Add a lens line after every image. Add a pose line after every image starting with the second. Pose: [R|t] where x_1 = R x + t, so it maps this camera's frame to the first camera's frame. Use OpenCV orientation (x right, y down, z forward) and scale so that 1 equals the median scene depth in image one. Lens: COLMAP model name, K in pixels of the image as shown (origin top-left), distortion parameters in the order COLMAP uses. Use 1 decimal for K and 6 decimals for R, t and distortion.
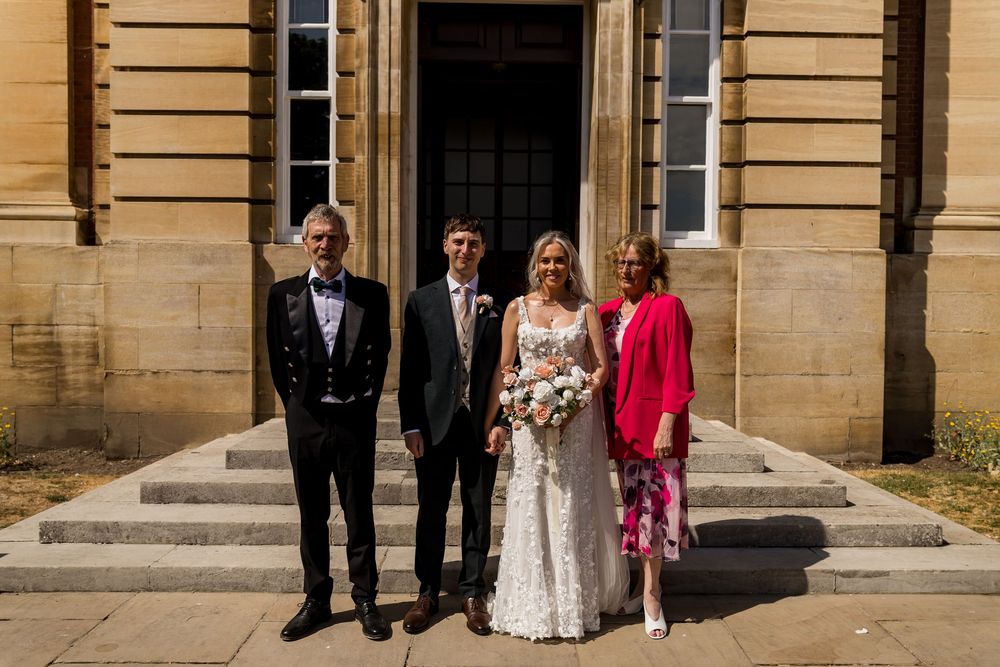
lens RADIAL K [[848.2, 0, 510.0], [0, 848.2, 343.2], [0, 0, 1]] dist [-0.009985, -0.005178]
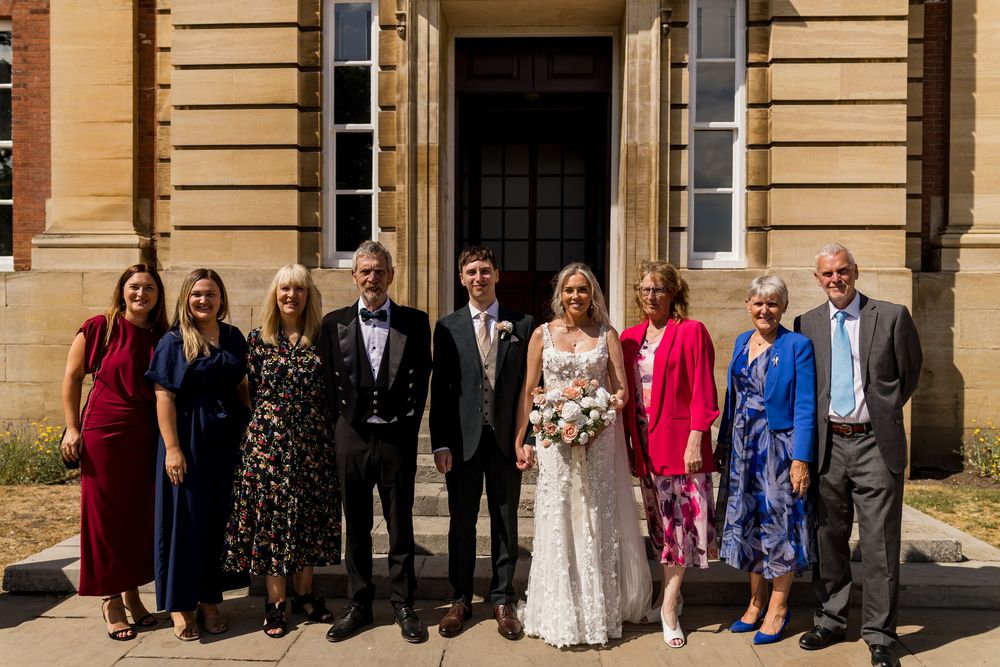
lens RADIAL K [[829.1, 0, 495.7], [0, 829.1, 344.5], [0, 0, 1]] dist [-0.017483, 0.013007]
pose [[0.998017, -0.003377, -0.062850, 0.006088], [0.002500, 0.999898, -0.014037, -0.006531], [0.062891, 0.013852, 0.997924, -0.022780]]
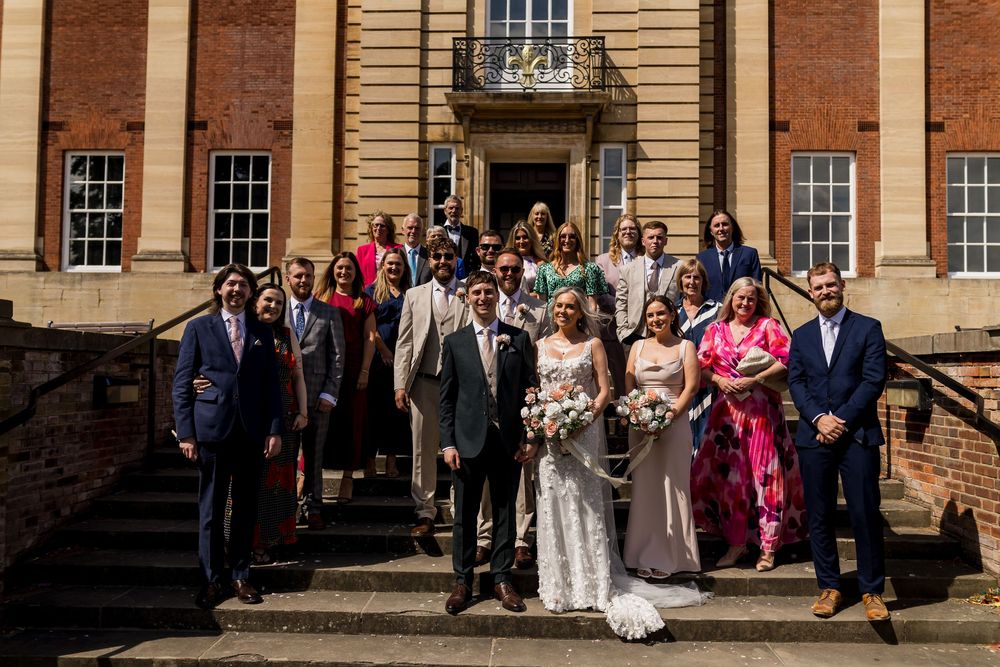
lens RADIAL K [[848.2, 0, 510.0], [0, 848.2, 343.2], [0, 0, 1]] dist [-0.009985, -0.005178]
pose [[0.999139, -0.001009, -0.041482, 0.035170], [-0.002084, 0.997223, -0.074448, 0.238422], [0.041442, 0.074471, 0.996362, -1.223990]]
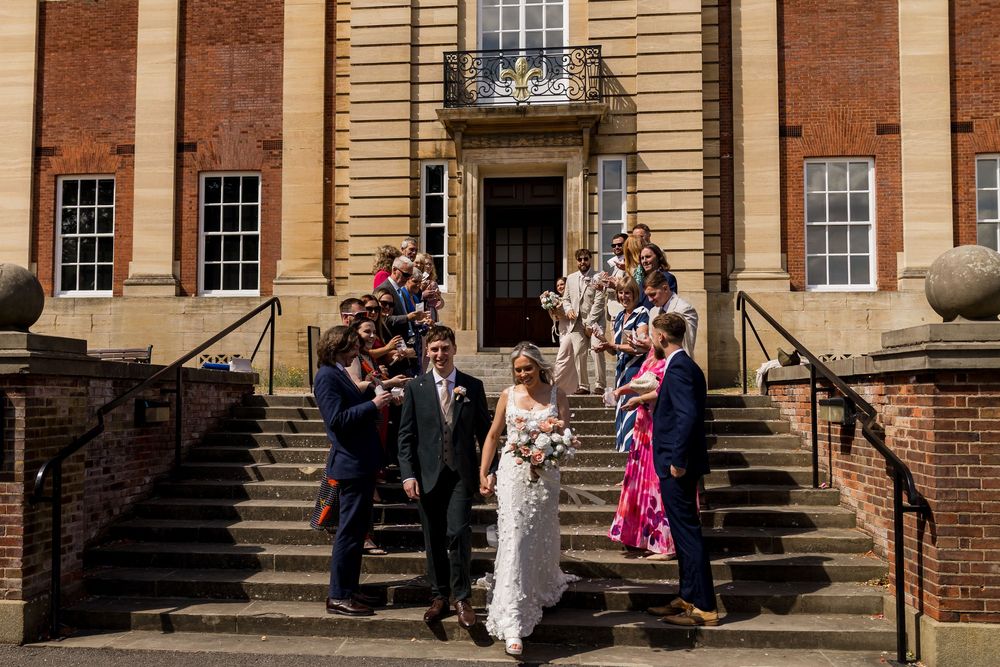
lens RADIAL K [[982.3, 0, 438.8], [0, 982.3, 352.1], [0, 0, 1]] dist [0.039407, -0.140551]
pose [[0.992009, -0.012046, -0.125593, 0.088613], [0.001342, 0.996382, -0.084972, 0.252321], [0.126162, 0.084124, 0.988436, -1.499096]]
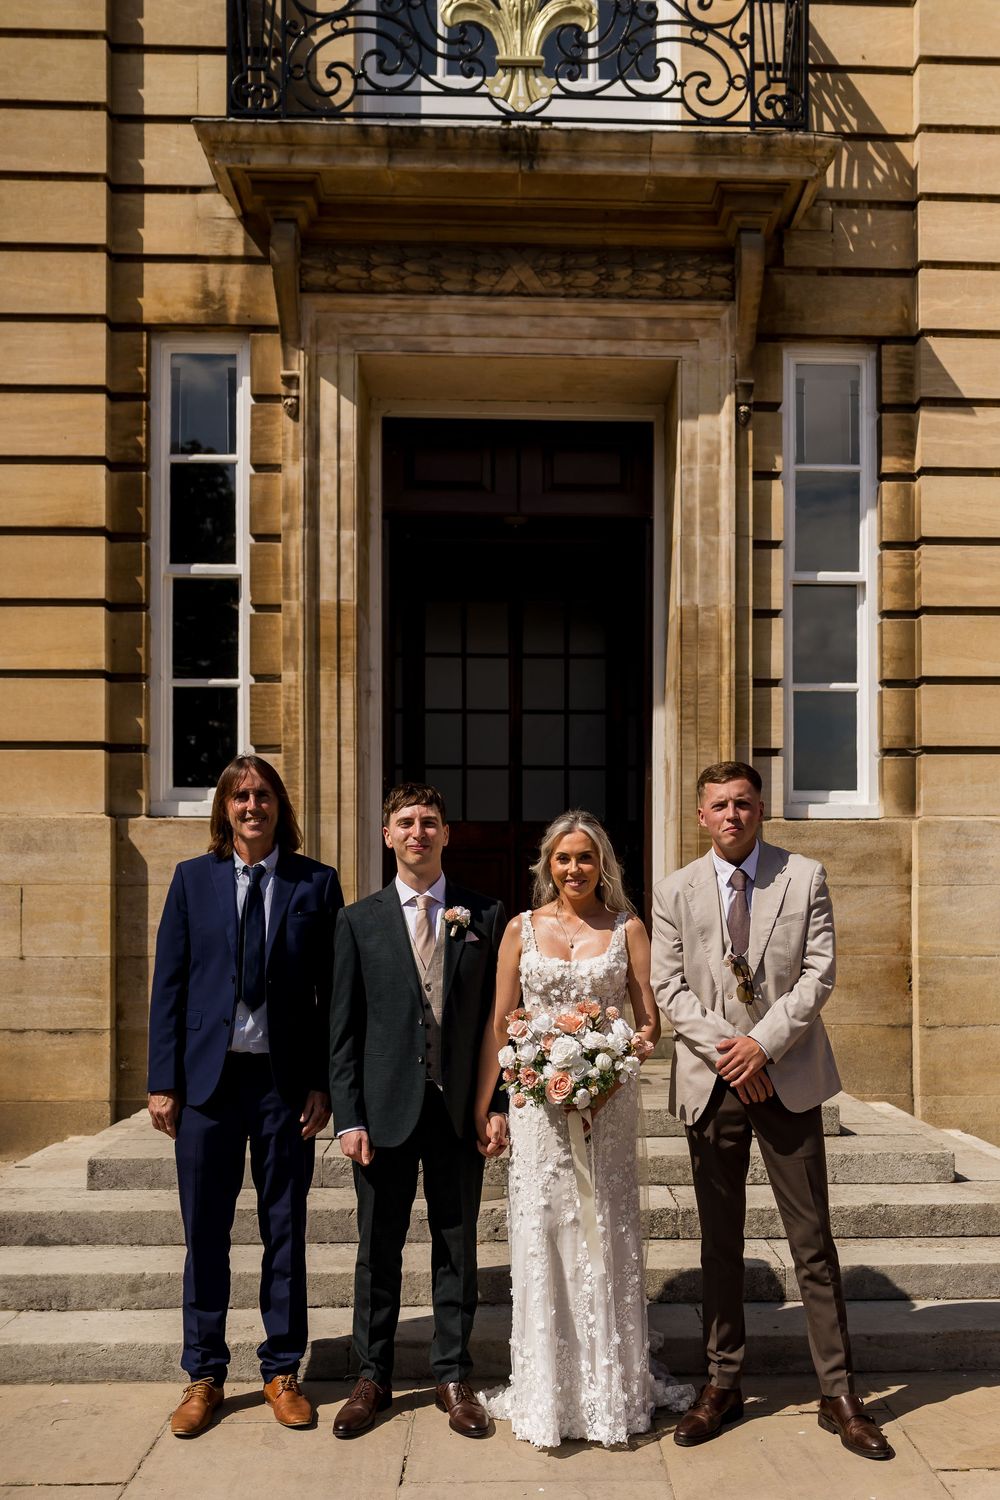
lens RADIAL K [[1505.4, 0, 572.0], [0, 1505.4, 908.5], [0, 0, 1]] dist [0.038343, -0.153146]
pose [[0.999471, -0.009510, 0.031100, -0.010377], [0.010824, 0.999044, -0.042366, -0.003802], [-0.030667, 0.042680, 0.998618, -0.076405]]
